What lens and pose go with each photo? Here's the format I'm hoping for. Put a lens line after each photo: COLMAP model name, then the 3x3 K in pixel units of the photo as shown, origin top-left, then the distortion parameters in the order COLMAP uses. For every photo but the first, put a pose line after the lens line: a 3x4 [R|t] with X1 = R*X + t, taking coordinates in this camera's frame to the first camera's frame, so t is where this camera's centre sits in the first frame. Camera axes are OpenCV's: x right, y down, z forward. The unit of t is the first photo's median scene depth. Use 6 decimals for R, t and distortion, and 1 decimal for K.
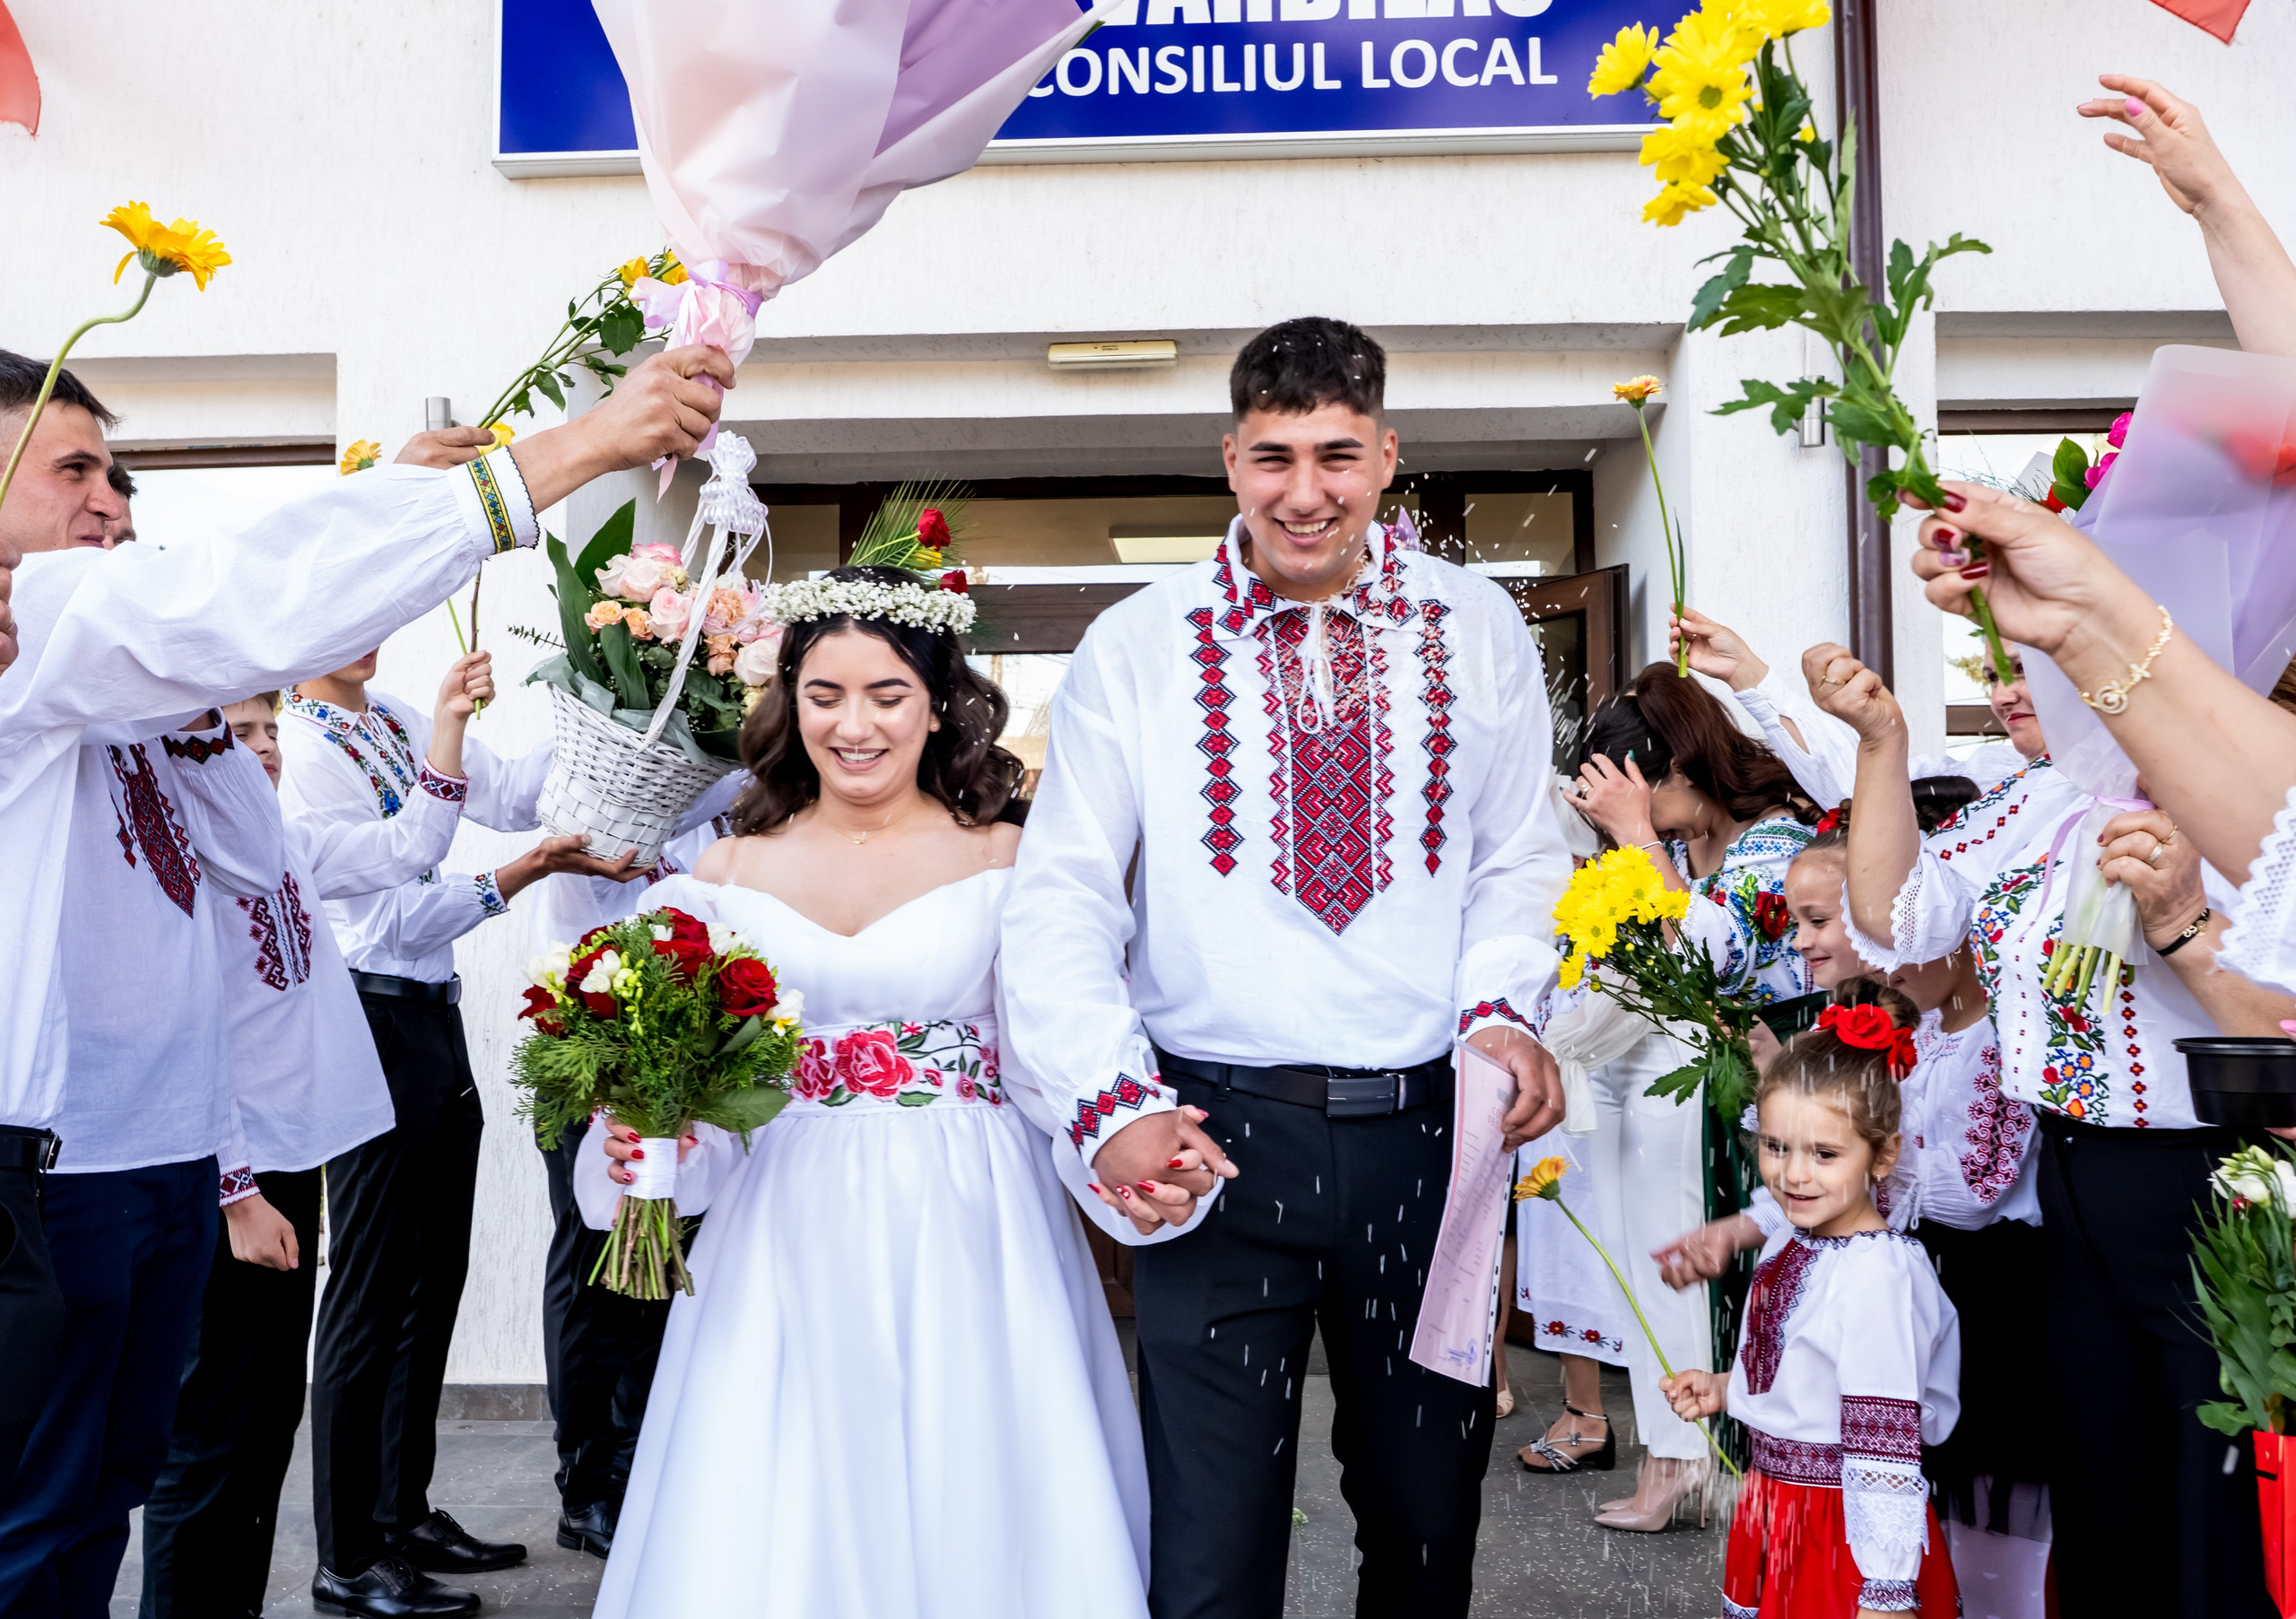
lens RADIAL K [[2140.2, 0, 1148.0], [0, 2140.2, 809.5], [0, 0, 1]] dist [-0.050892, 0.022712]
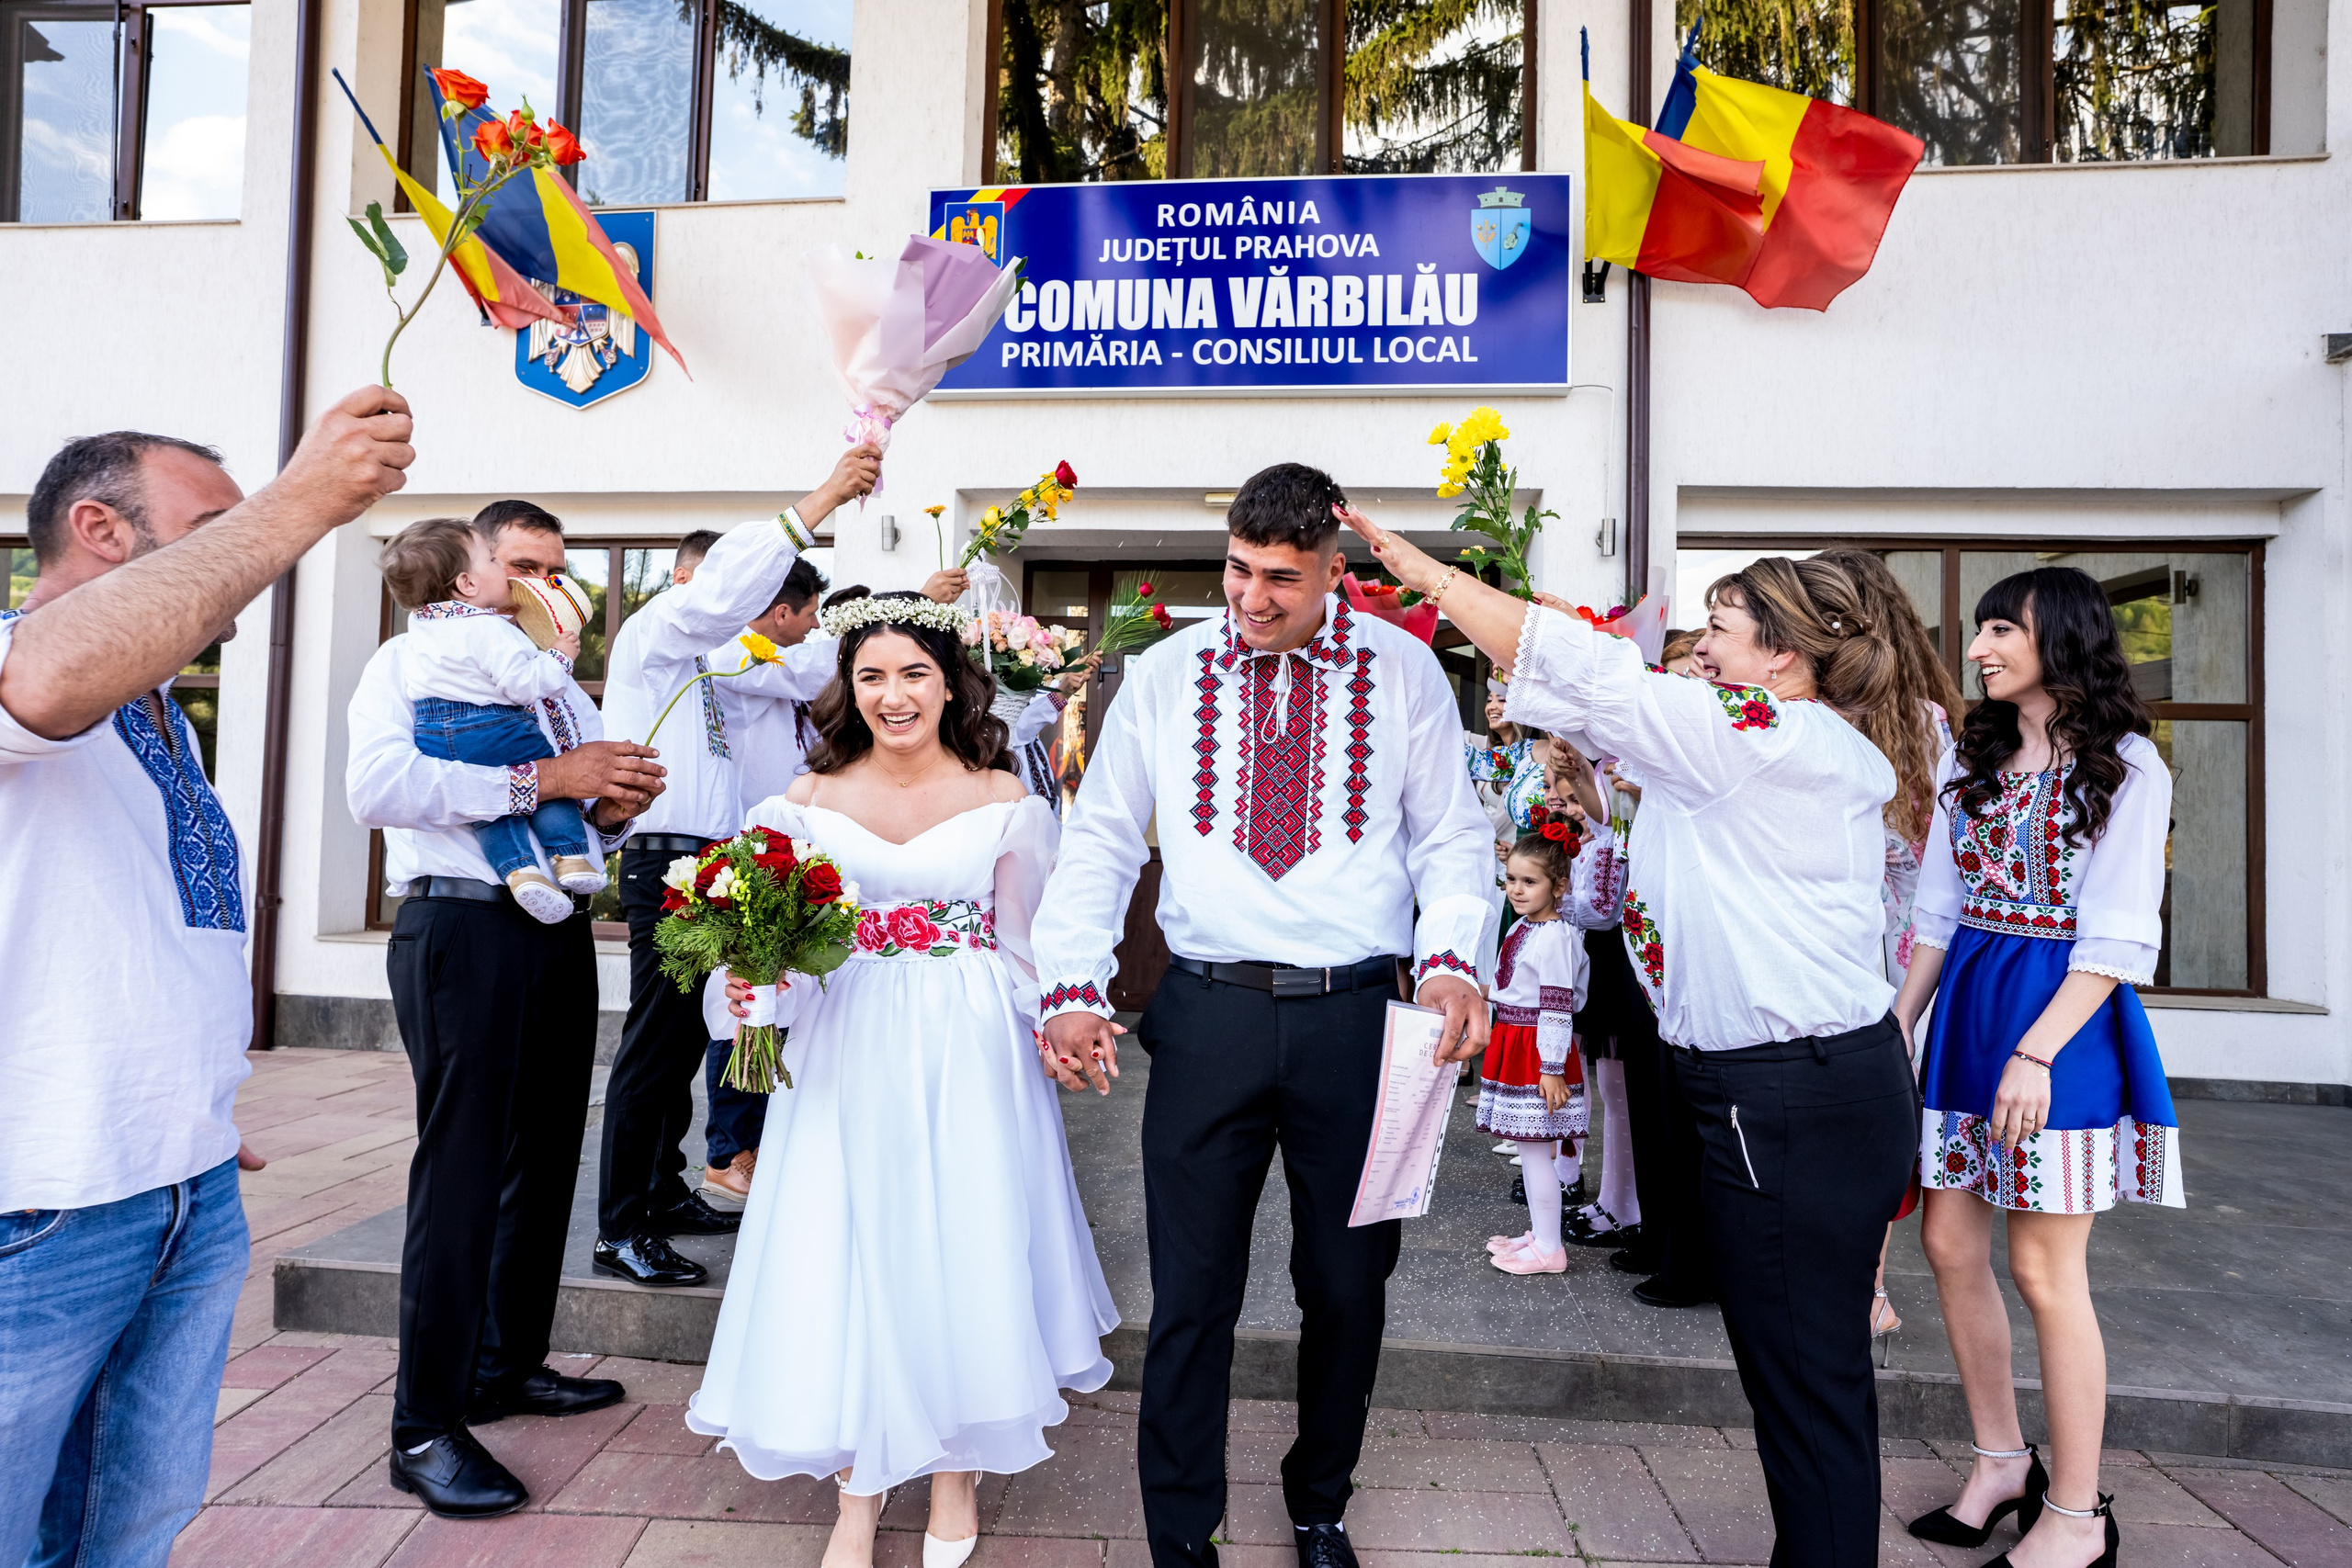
lens RADIAL K [[1369.6, 0, 1155.3], [0, 1369.6, 771.3], [0, 0, 1]] dist [-0.057228, 0.042781]
pose [[0.997423, 0.029152, -0.065559, -0.003766], [-0.028334, 0.999509, 0.013366, 0.015675], [0.065917, -0.011474, 0.997759, -0.230006]]
